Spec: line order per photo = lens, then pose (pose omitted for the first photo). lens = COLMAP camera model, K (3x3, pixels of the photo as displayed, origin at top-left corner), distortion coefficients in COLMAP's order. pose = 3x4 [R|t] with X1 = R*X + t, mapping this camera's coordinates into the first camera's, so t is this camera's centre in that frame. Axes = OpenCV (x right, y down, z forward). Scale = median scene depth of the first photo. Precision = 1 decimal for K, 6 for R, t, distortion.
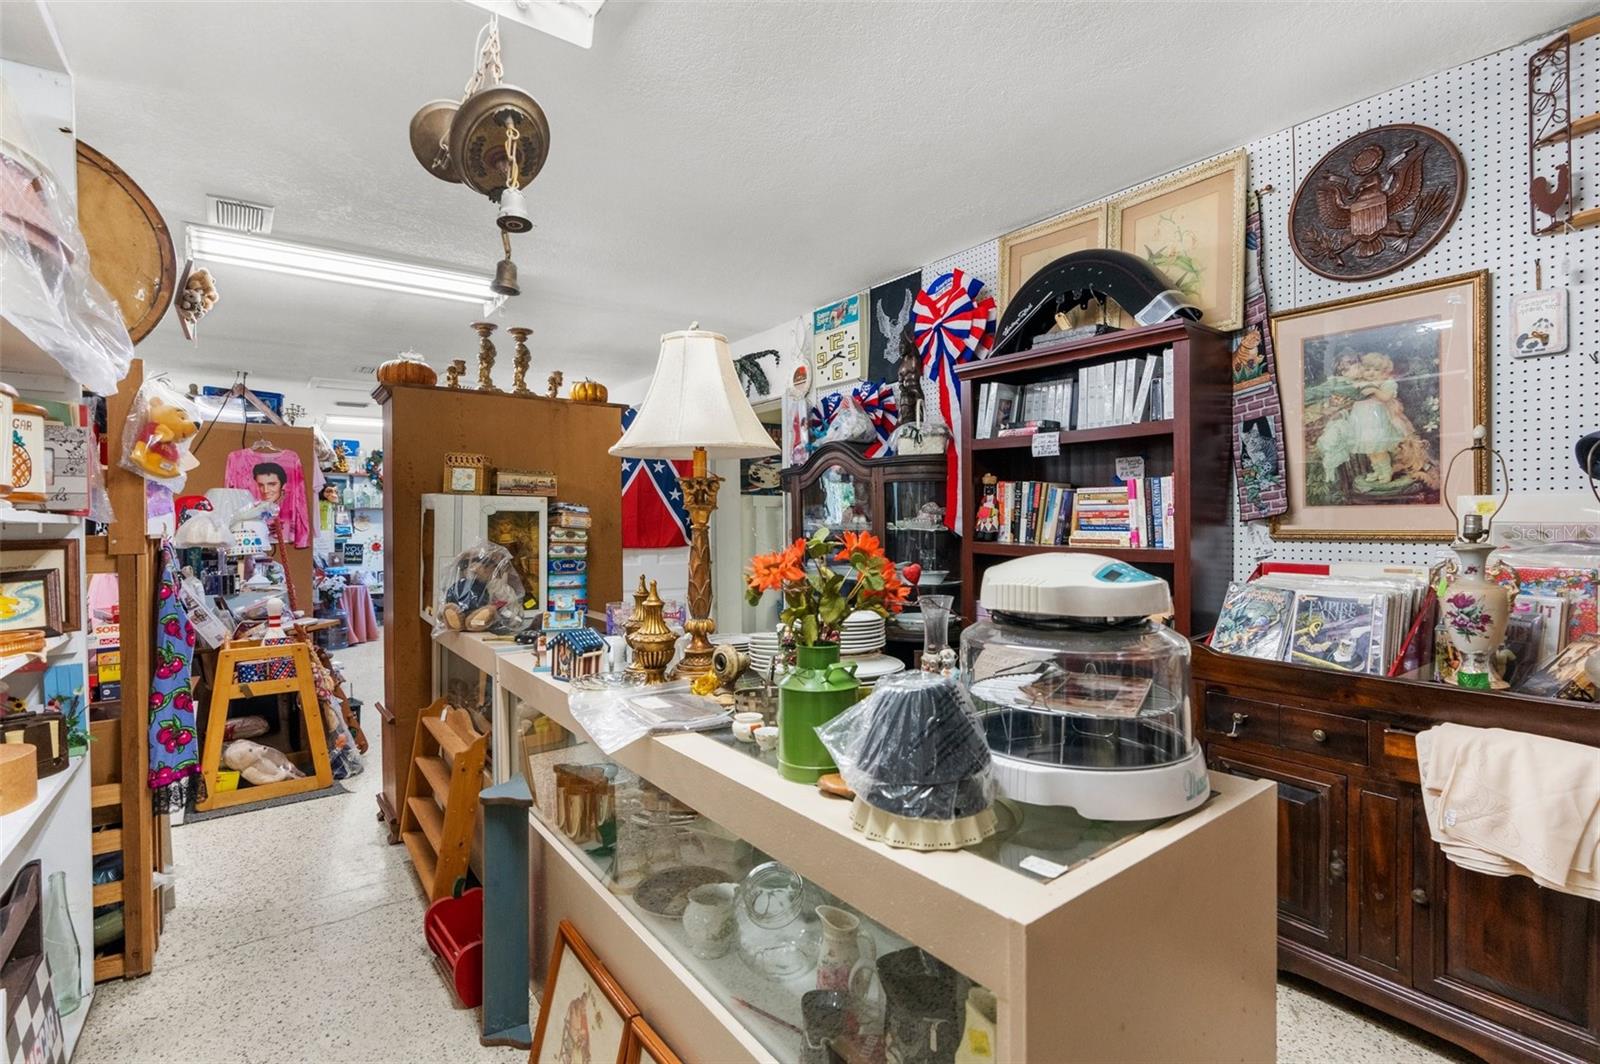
lens RADIAL K [[728.4, 0, 791.3], [0, 728.4, 528.2], [0, 0, 1]] dist [-0.005598, 0.000364]
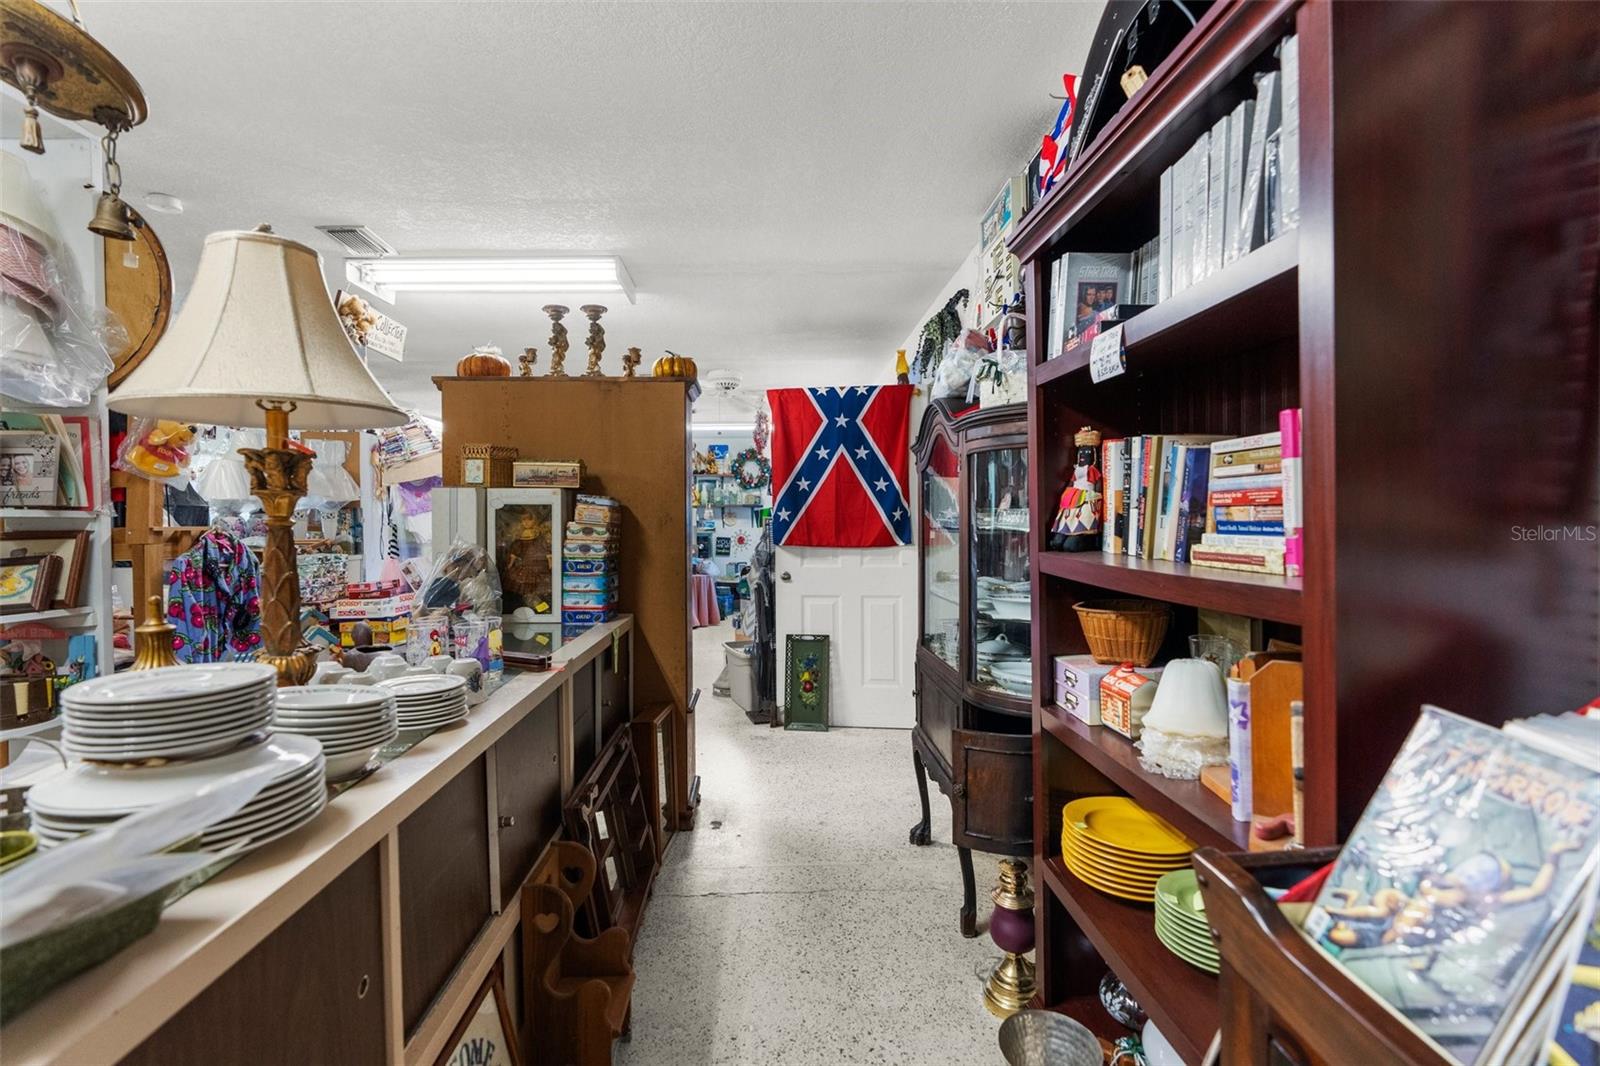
lens RADIAL K [[728.4, 0, 793.0], [0, 728.4, 531.0], [0, 0, 1]] dist [-0.005598, 0.000364]
pose [[0.823464, 0.010514, -0.567271, 0.377658], [-0.005338, 0.999928, 0.010784, -0.001820], [0.567343, -0.005852, 0.823461, 0.404506]]
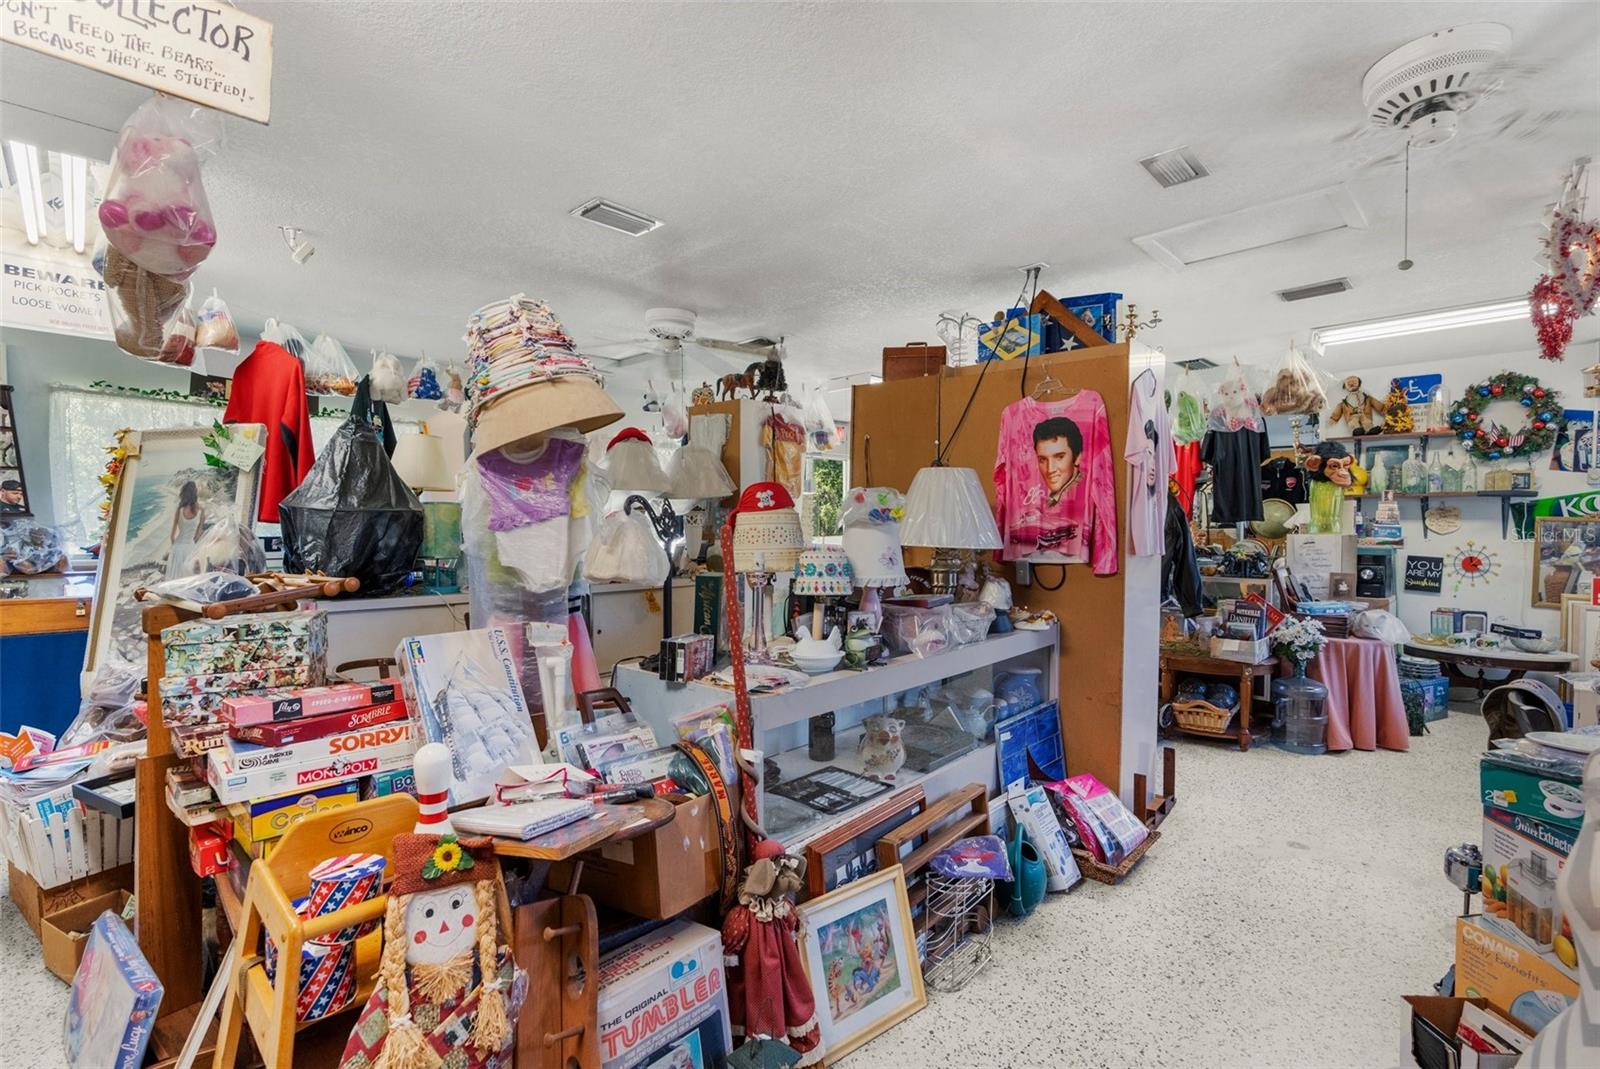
lens RADIAL K [[728.4, 0, 793.0], [0, 728.4, 534.9], [0, 0, 1]] dist [-0.005598, 0.000364]
pose [[0.151620, 0.031496, -0.987937, -0.347123], [-0.006604, 0.999502, 0.030851, -0.029173], [0.988417, 0.001847, 0.151753, 1.278718]]
